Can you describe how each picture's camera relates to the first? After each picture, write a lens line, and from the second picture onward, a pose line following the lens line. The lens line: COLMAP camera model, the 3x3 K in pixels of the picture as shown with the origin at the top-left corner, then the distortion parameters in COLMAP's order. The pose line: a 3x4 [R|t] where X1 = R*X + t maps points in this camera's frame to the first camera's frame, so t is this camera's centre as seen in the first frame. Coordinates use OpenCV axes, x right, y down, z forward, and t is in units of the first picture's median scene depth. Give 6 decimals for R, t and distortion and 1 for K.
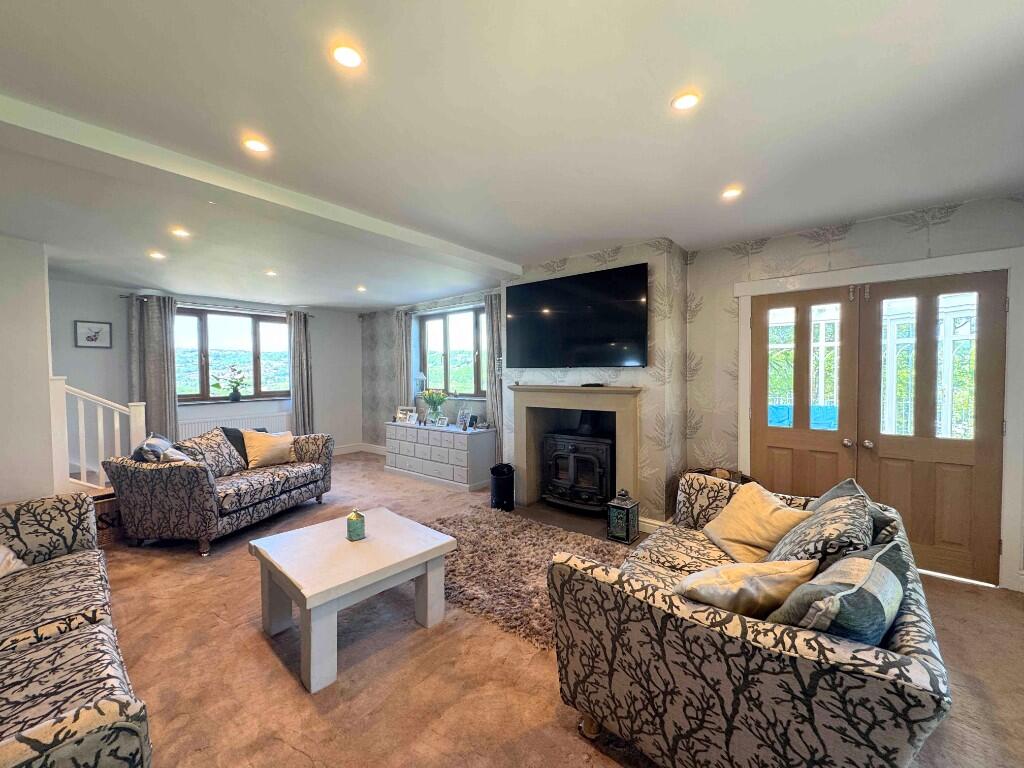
lens RADIAL K [[406.9, 0, 510.0], [0, 406.9, 384.7], [0, 0, 1]] dist [-0.002665, -0.000140]
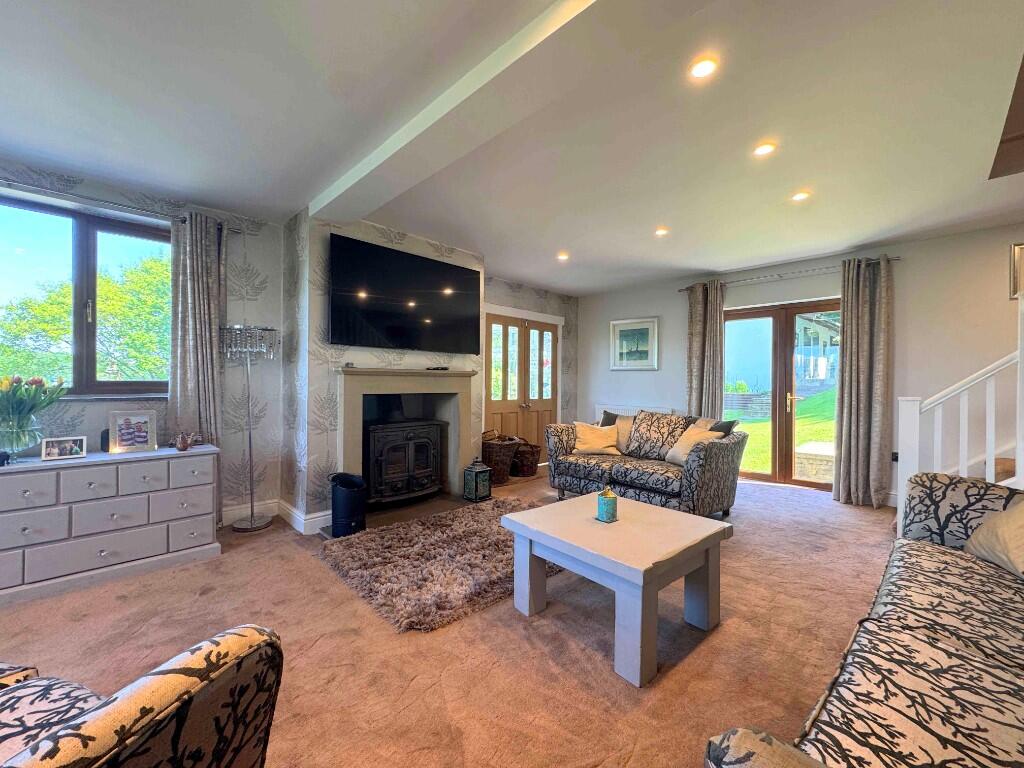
lens RADIAL K [[406.9, 0, 510.1], [0, 406.9, 386.7], [0, 0, 1]] dist [-0.002665, -0.000140]
pose [[0.119315, 0.002773, 0.992853, -0.867860], [0.023785, 0.999701, -0.005651, 0.061497], [-0.992571, 0.024290, 0.119214, 0.742198]]
